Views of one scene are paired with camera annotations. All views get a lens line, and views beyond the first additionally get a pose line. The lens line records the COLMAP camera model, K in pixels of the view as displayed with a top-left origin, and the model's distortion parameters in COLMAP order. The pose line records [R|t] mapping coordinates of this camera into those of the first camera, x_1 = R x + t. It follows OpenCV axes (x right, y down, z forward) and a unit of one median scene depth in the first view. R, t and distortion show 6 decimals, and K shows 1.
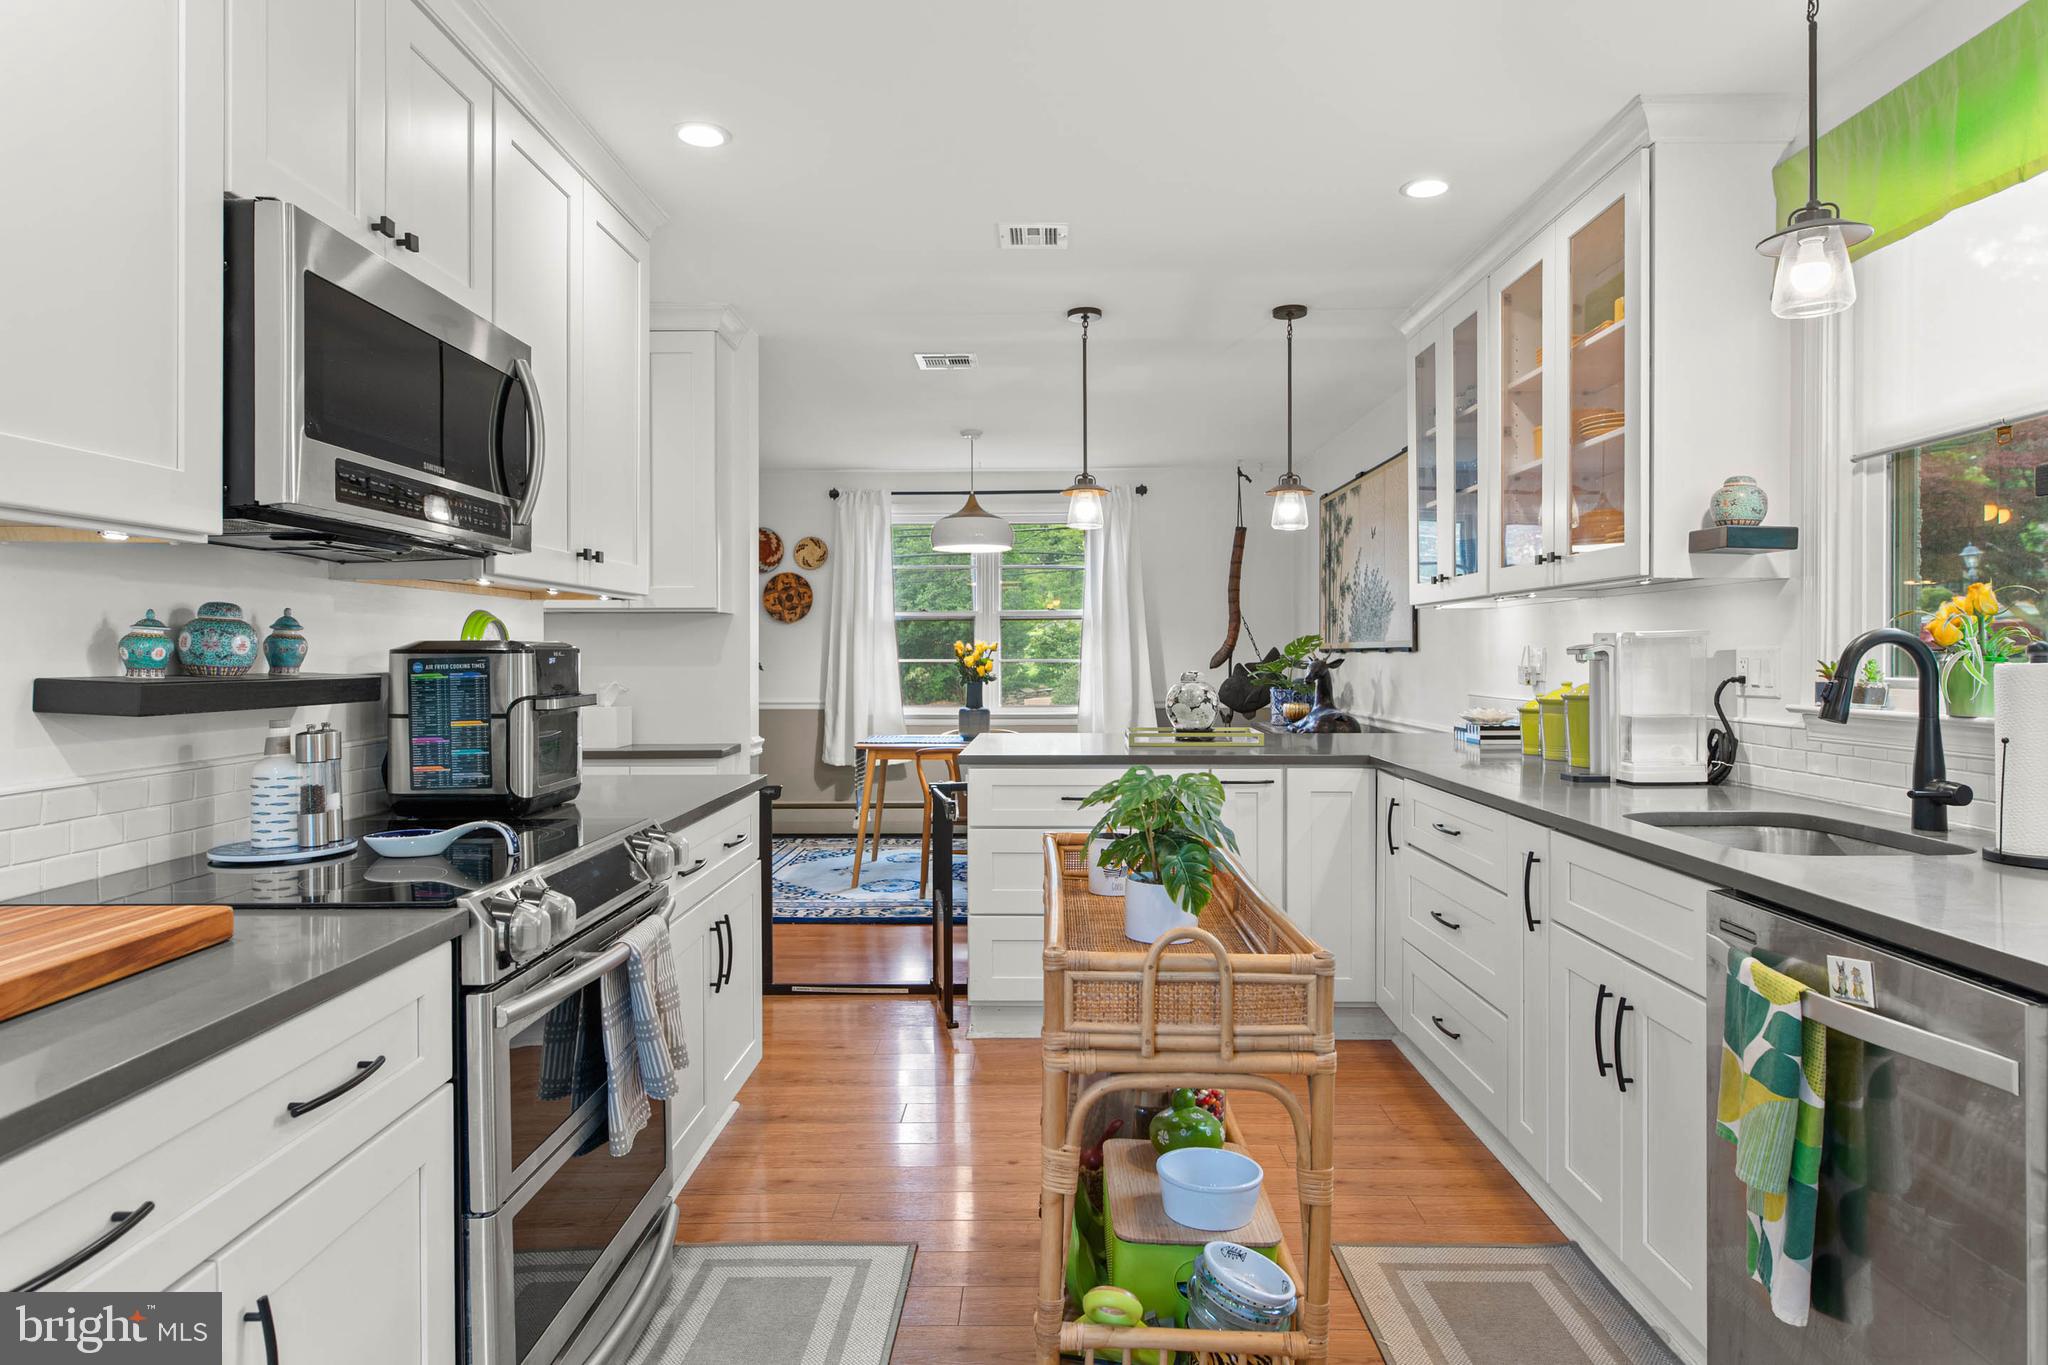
lens RADIAL K [[1177.0, 0, 1024.0], [0, 1177.0, 682.5], [0, 0, 1]] dist [-0.001948, 0.000507]
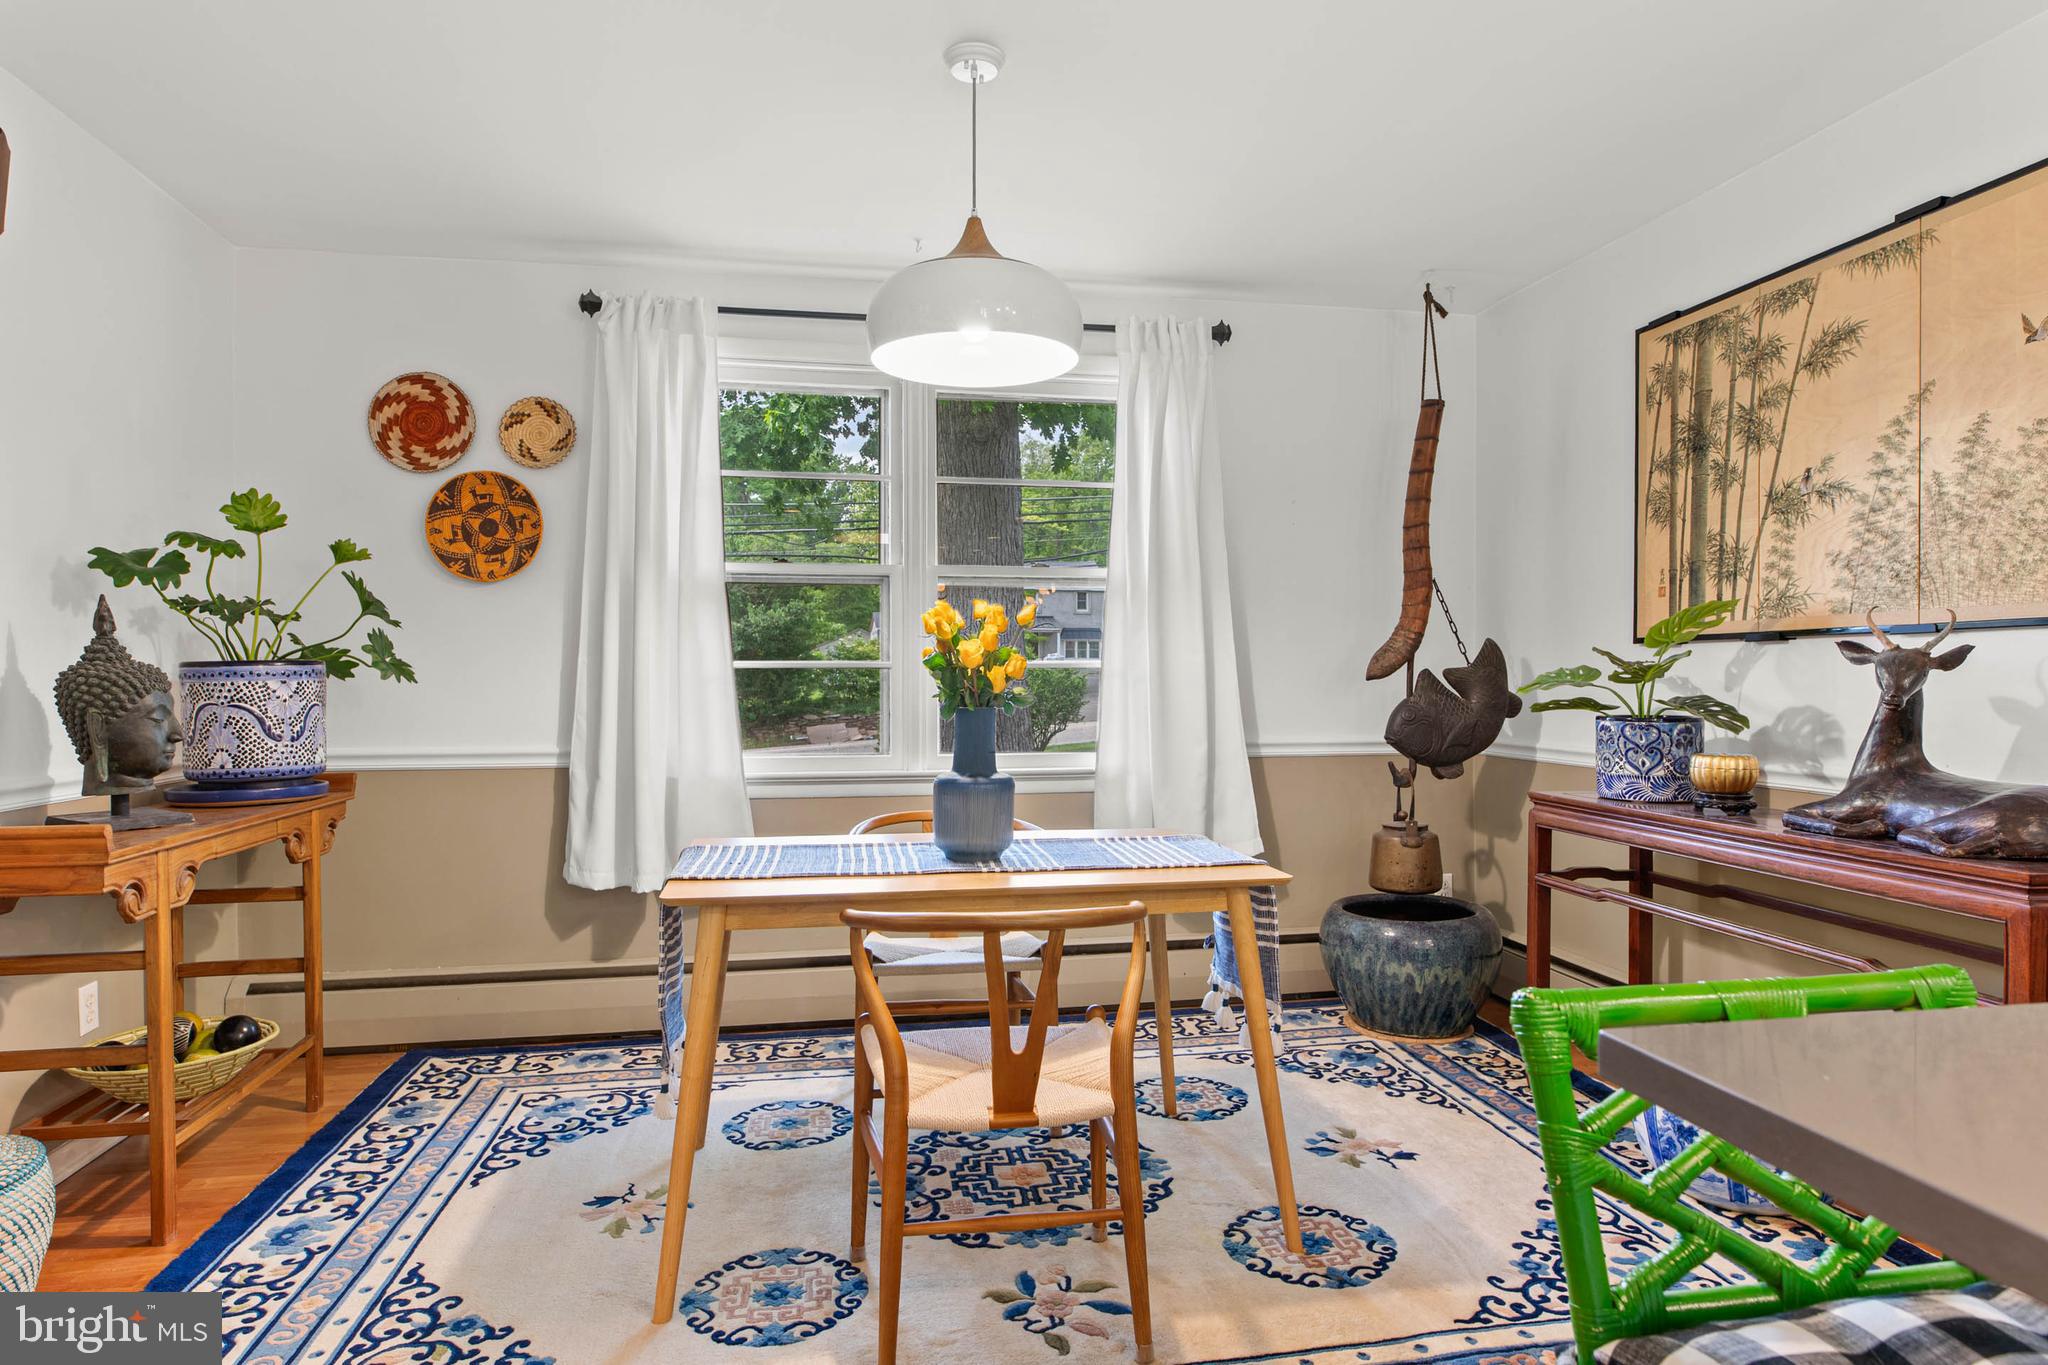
lens RADIAL K [[1176.7, 0, 1027.0], [0, 1176.7, 695.0], [0, 0, 1]] dist [-0.004547, -0.001293]
pose [[0.979645, -0.001812, 0.200728, -0.085454], [0.003969, 0.999939, -0.010345, -0.000551], [-0.200697, 0.010931, 0.979592, 0.509104]]
